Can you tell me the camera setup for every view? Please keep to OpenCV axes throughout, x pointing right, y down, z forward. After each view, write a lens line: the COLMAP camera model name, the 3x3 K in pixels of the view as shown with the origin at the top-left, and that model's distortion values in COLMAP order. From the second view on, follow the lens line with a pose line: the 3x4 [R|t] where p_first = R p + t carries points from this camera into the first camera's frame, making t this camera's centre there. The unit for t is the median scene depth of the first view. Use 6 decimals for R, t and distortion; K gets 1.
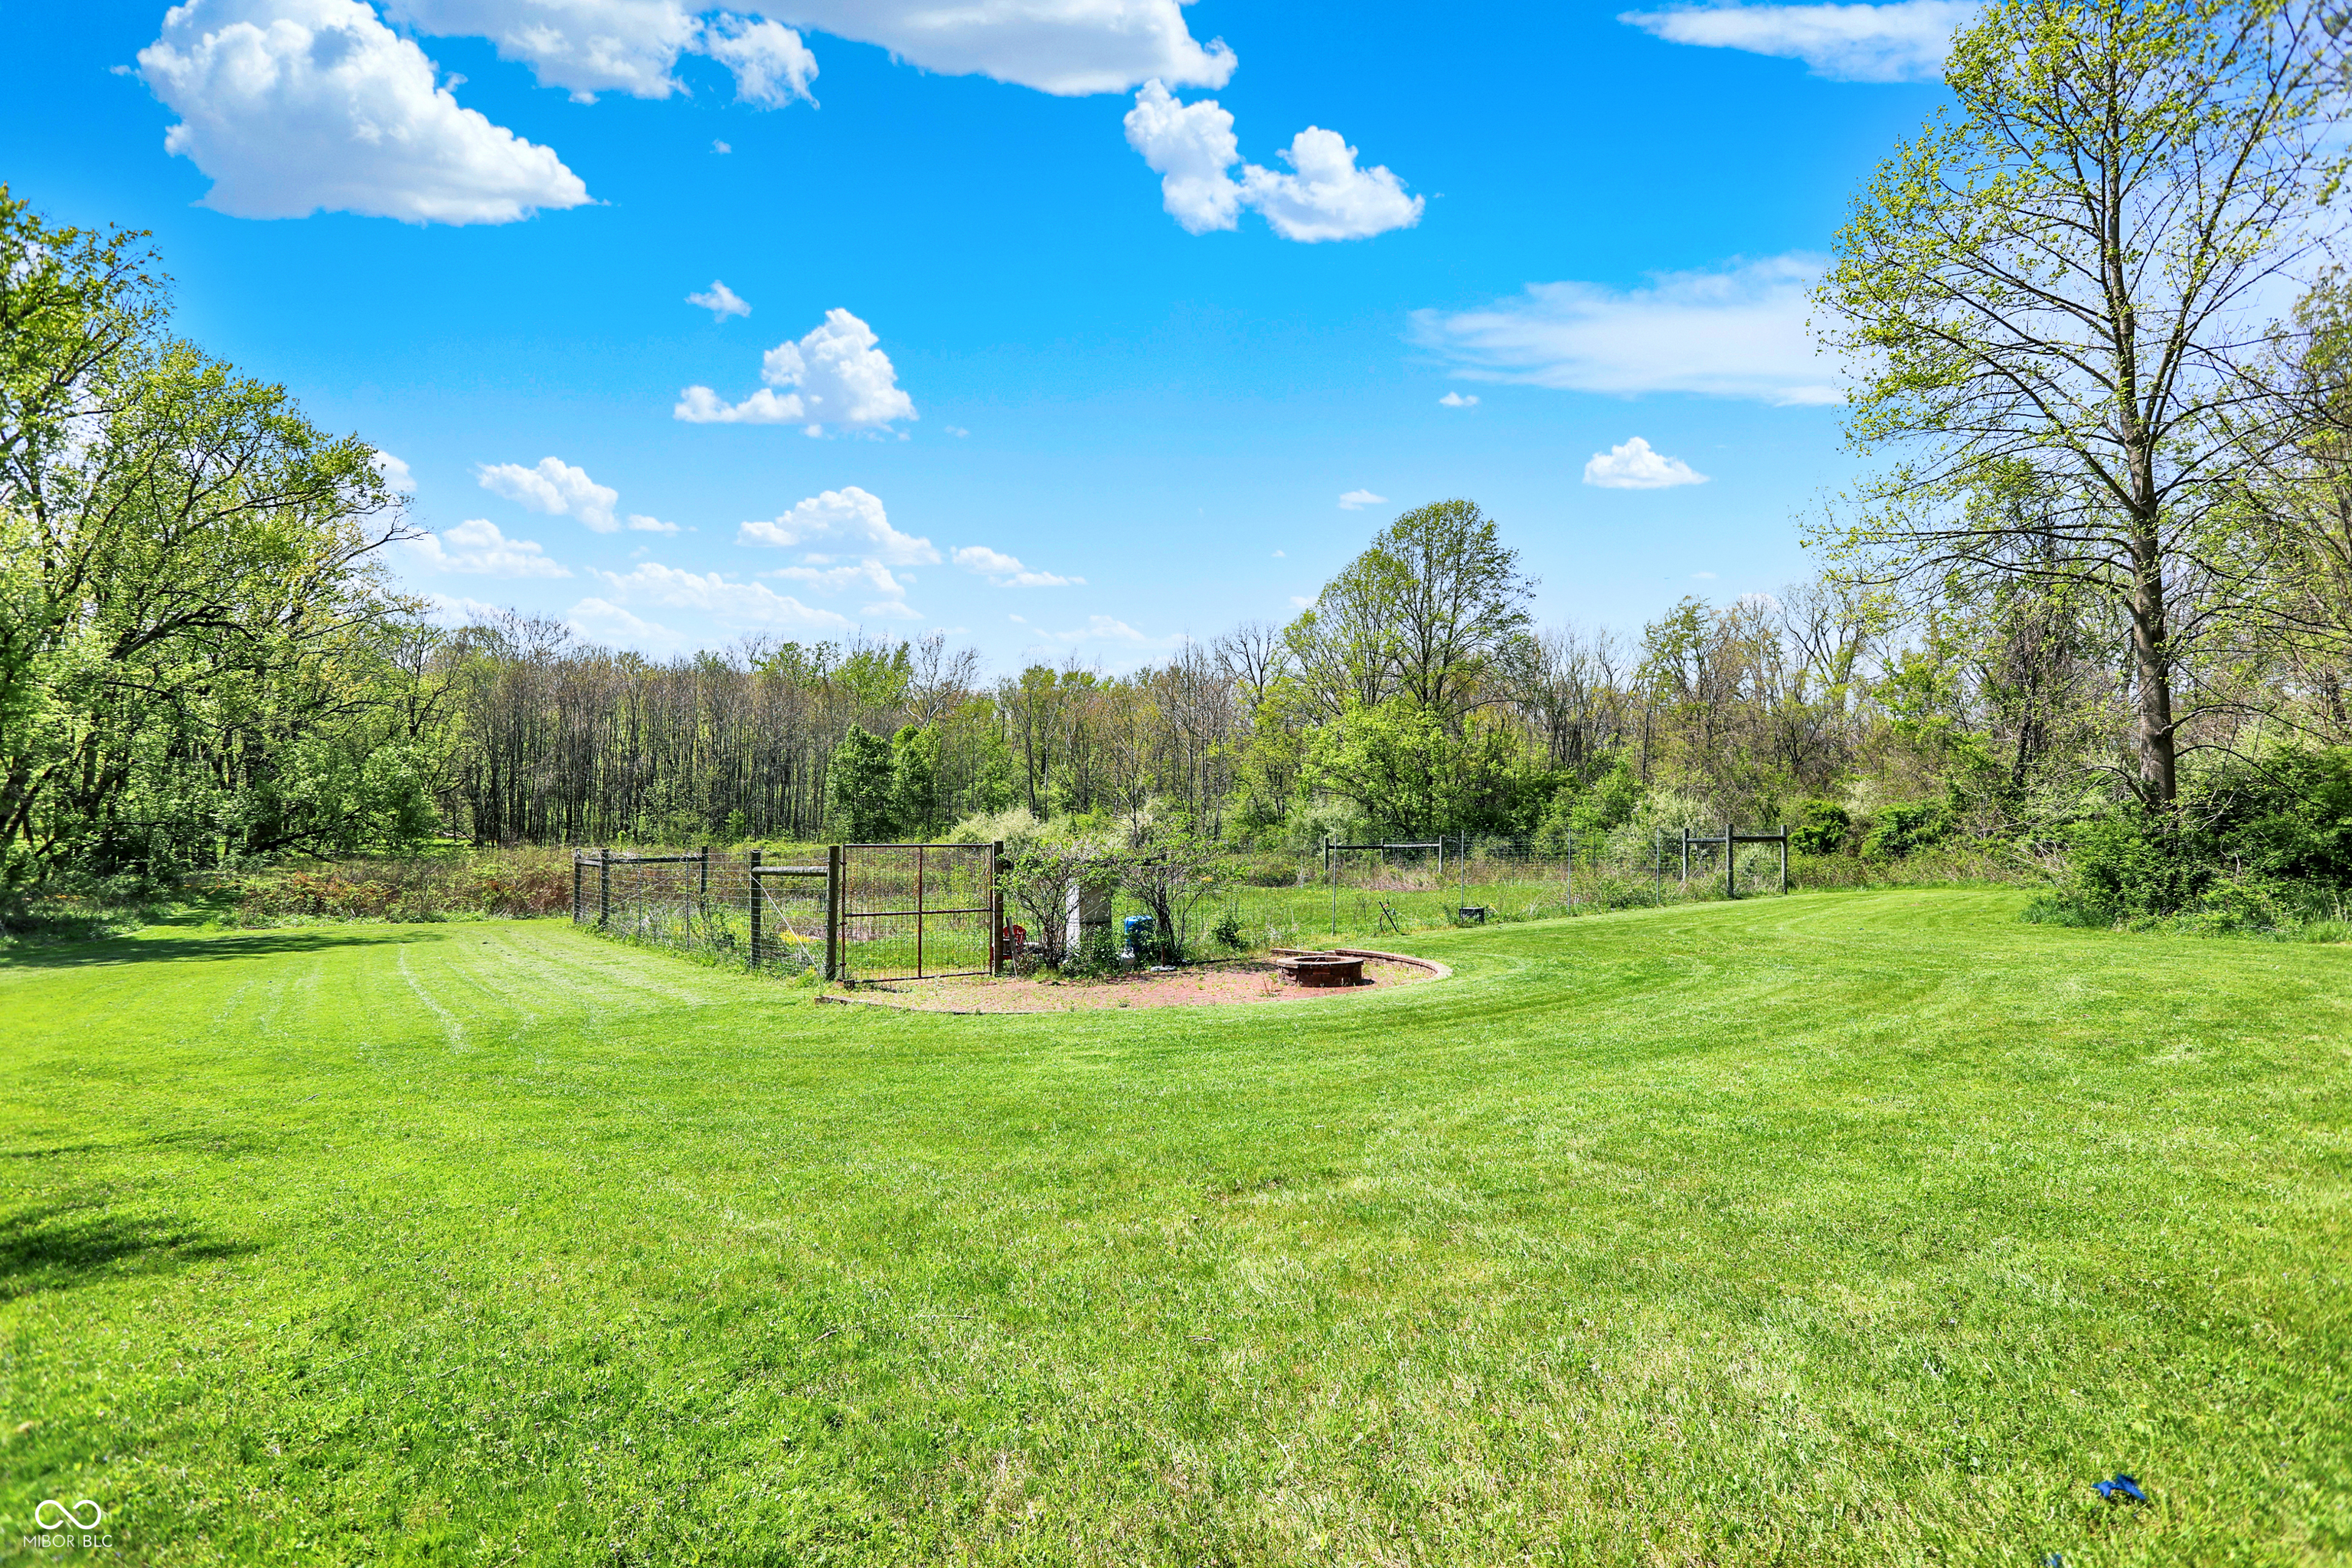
lens RADIAL K [[1184.0, 0, 1176.0], [0, 1184.0, 784.0], [0, 0, 1]] dist [-0.052481, 0.027970]
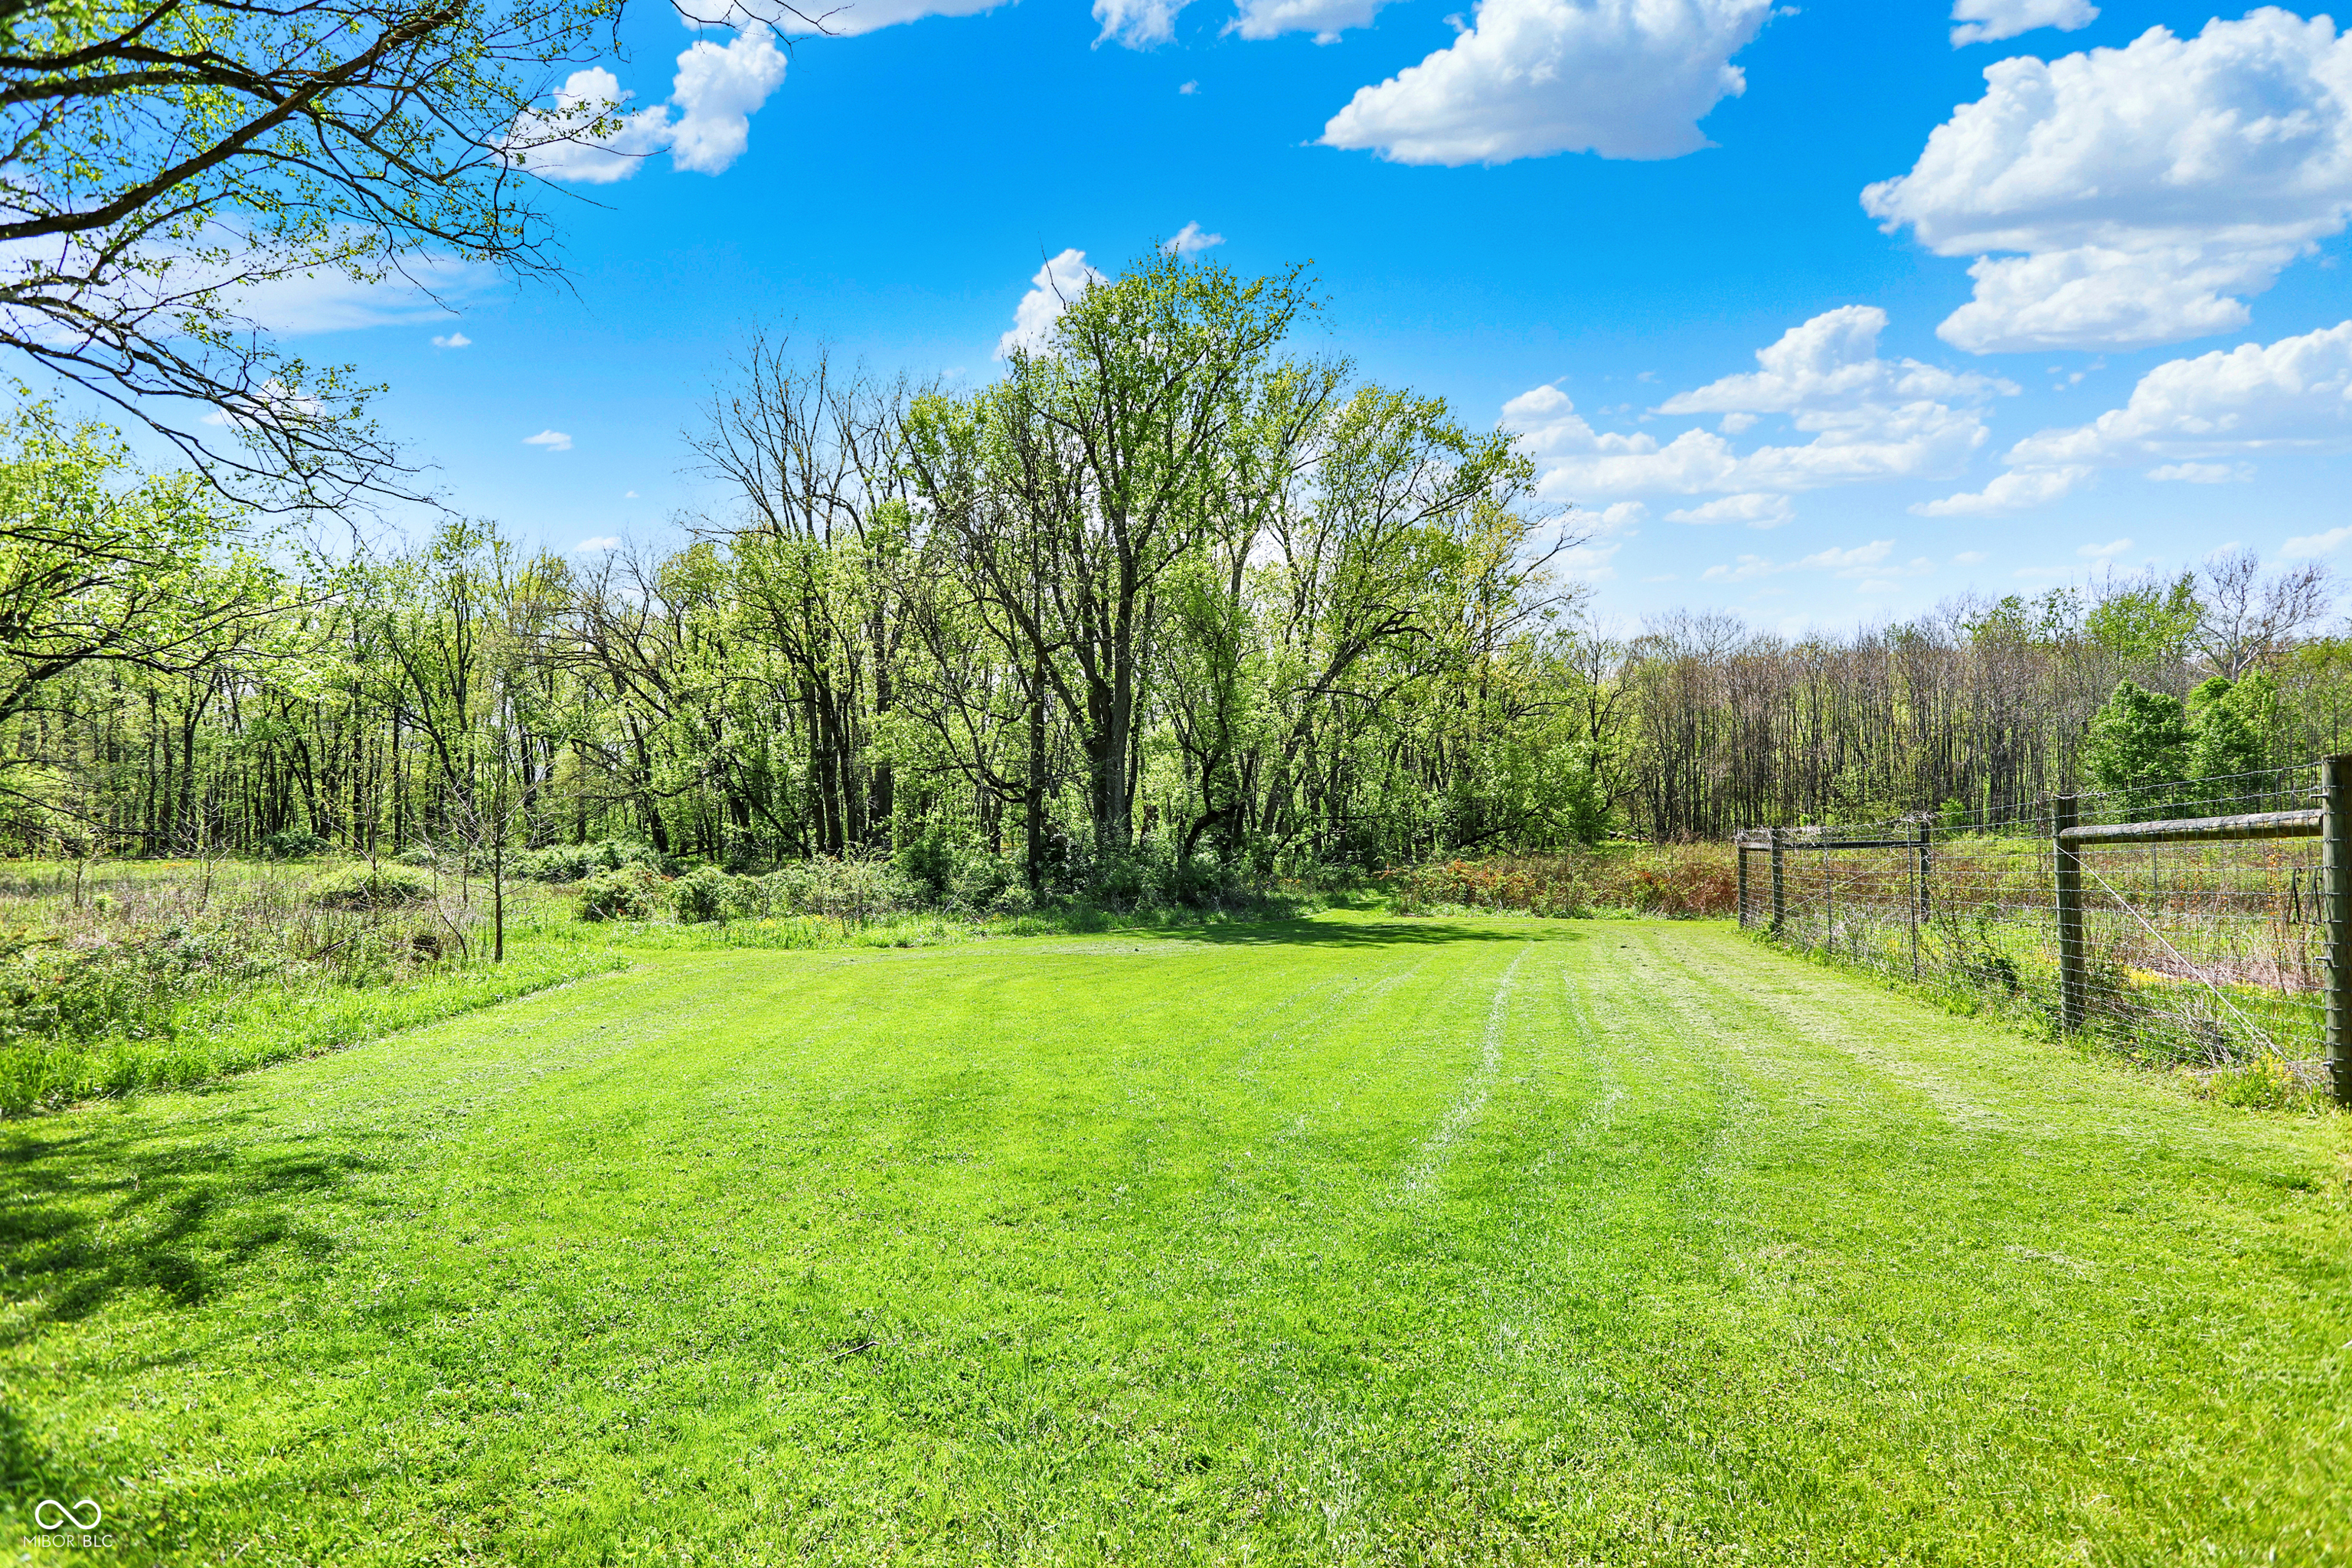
lens RADIAL K [[1184.0, 0, 1176.0], [0, 1184.0, 784.0], [0, 0, 1]] dist [-0.052481, 0.027970]
pose [[0.590989, -0.041031, -0.805635, -0.081629], [0.035337, 0.999064, -0.024960, 0.022448], [0.805905, -0.013718, 0.591886, 0.180988]]
